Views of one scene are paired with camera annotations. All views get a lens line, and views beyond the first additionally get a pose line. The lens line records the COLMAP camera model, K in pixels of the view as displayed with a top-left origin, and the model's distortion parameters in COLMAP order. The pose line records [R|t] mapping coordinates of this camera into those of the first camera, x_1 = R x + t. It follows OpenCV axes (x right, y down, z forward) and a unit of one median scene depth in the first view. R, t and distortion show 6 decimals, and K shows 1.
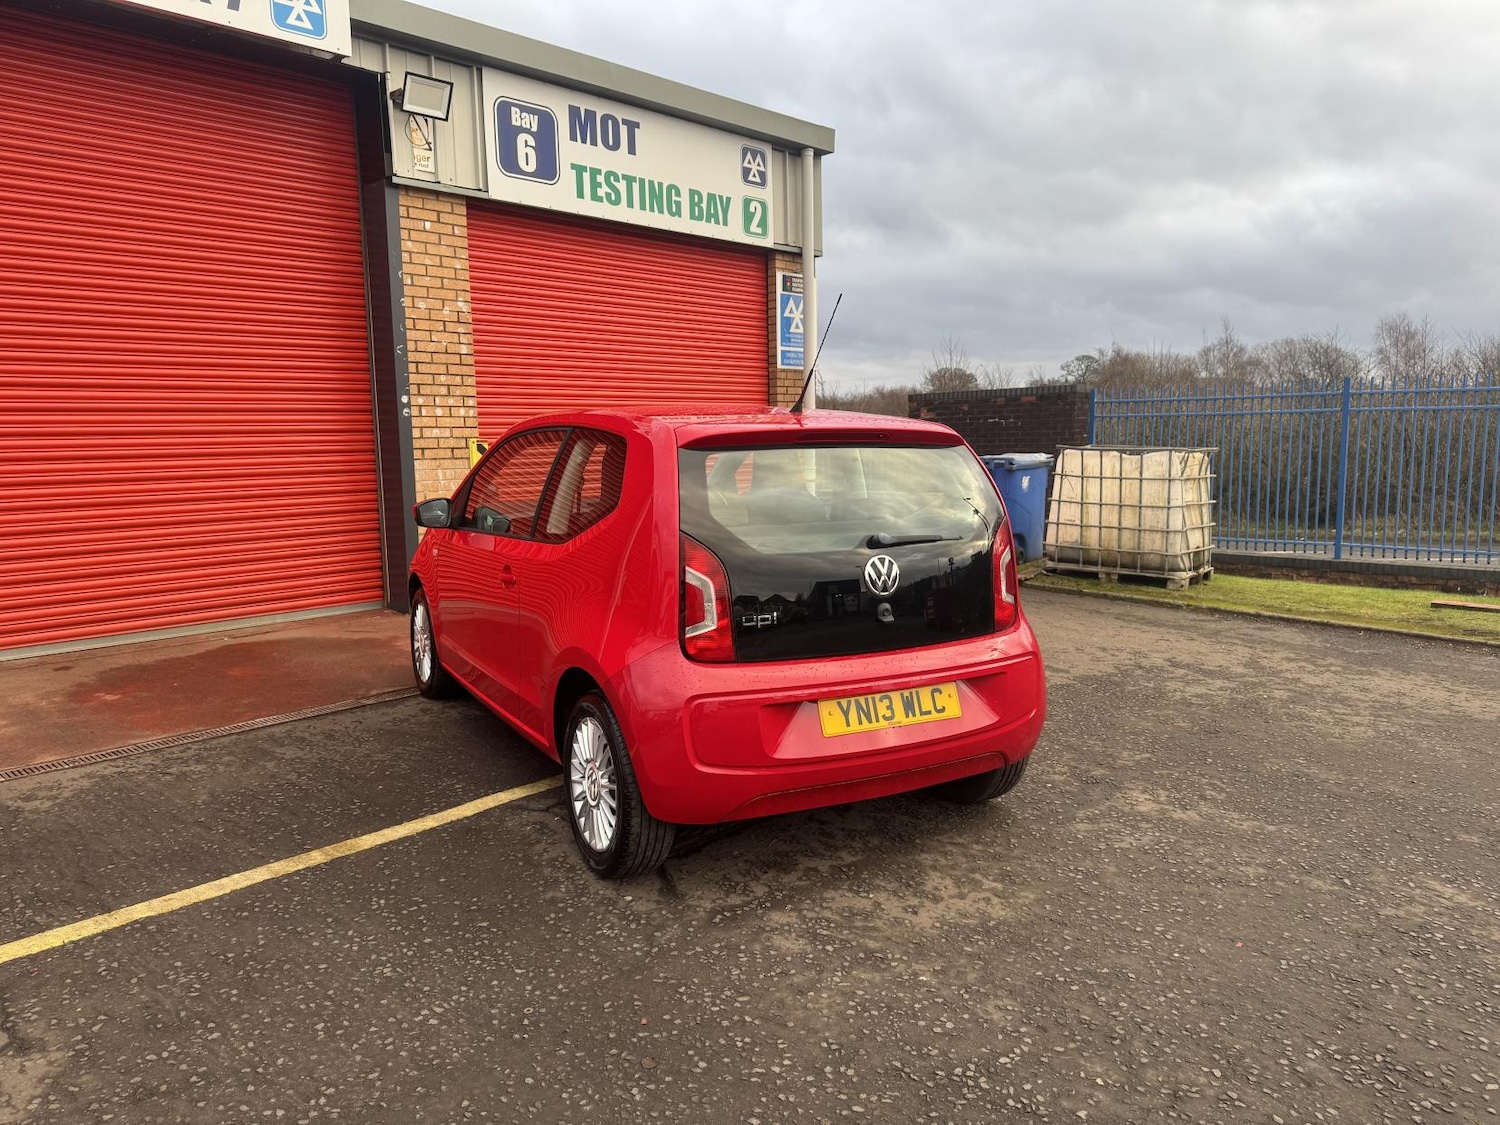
lens RADIAL K [[1049.4, 0, 750.6], [0, 1049.4, 565.7], [0, 0, 1]] dist [0.050566, -0.059510]
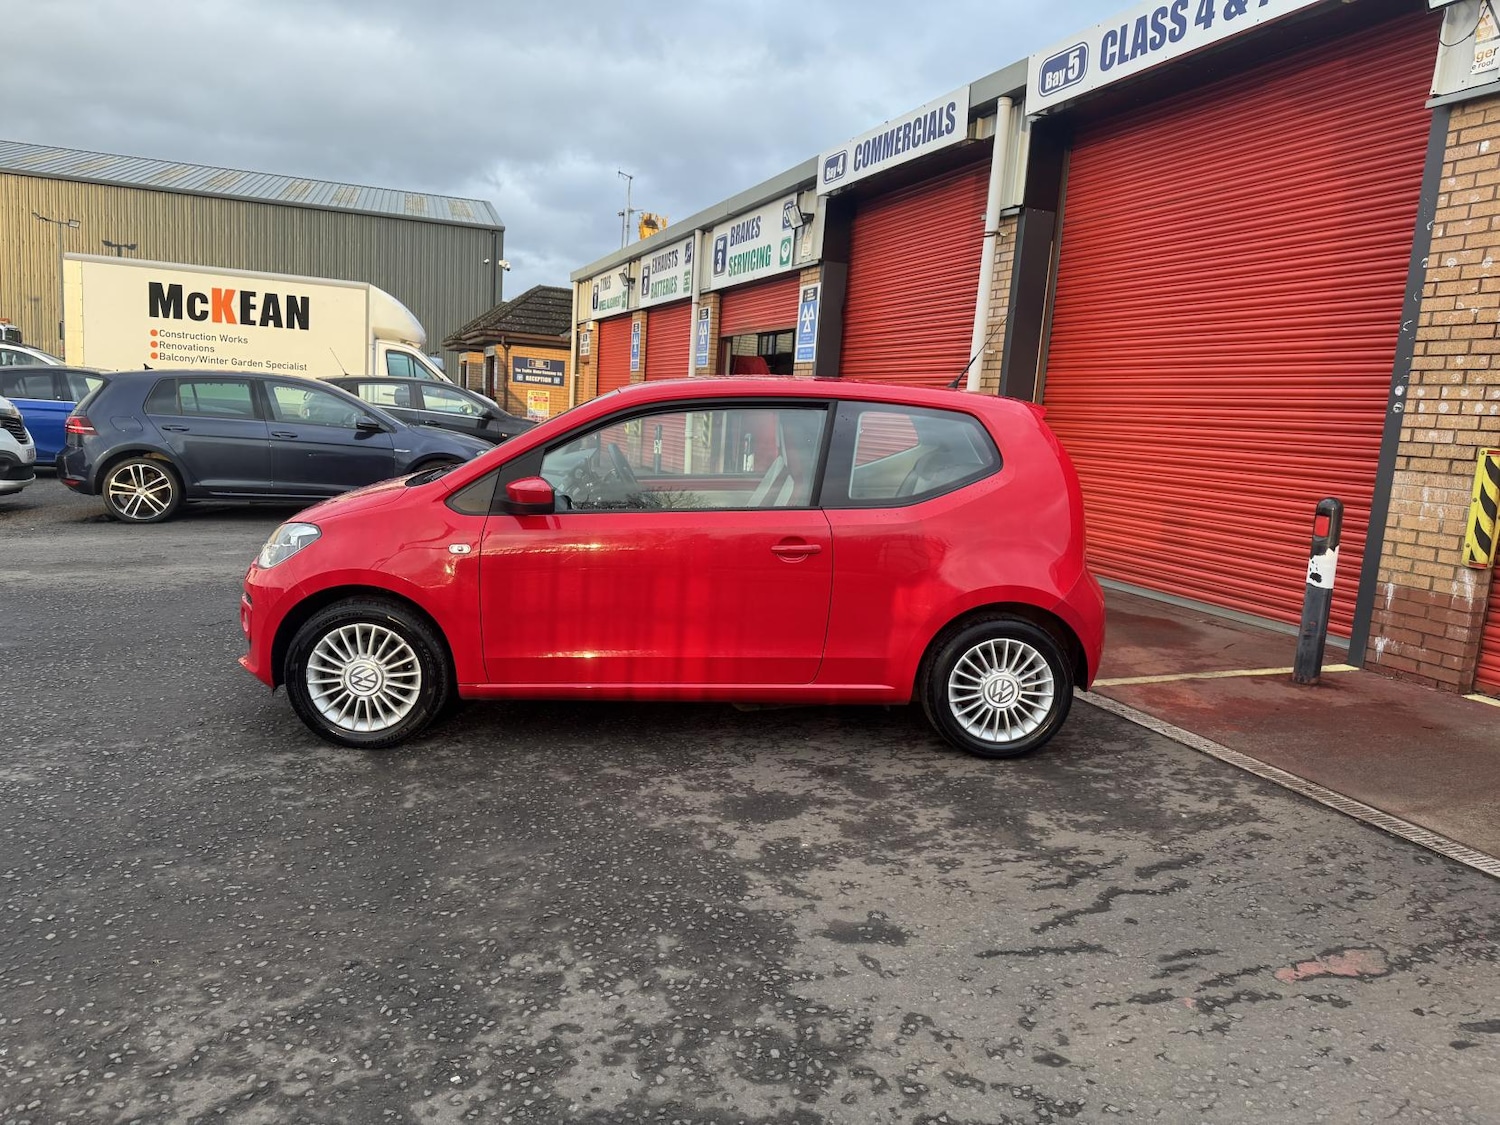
lens RADIAL K [[1049.4, 0, 740.8], [0, 1049.4, 550.9], [0, 0, 1]] dist [0.050566, -0.059510]
pose [[-0.420154, 0.106309, -0.901204, 0.648432], [-0.170524, 0.966173, 0.193474, -0.126757], [0.891287, 0.234966, -0.387813, 1.012311]]
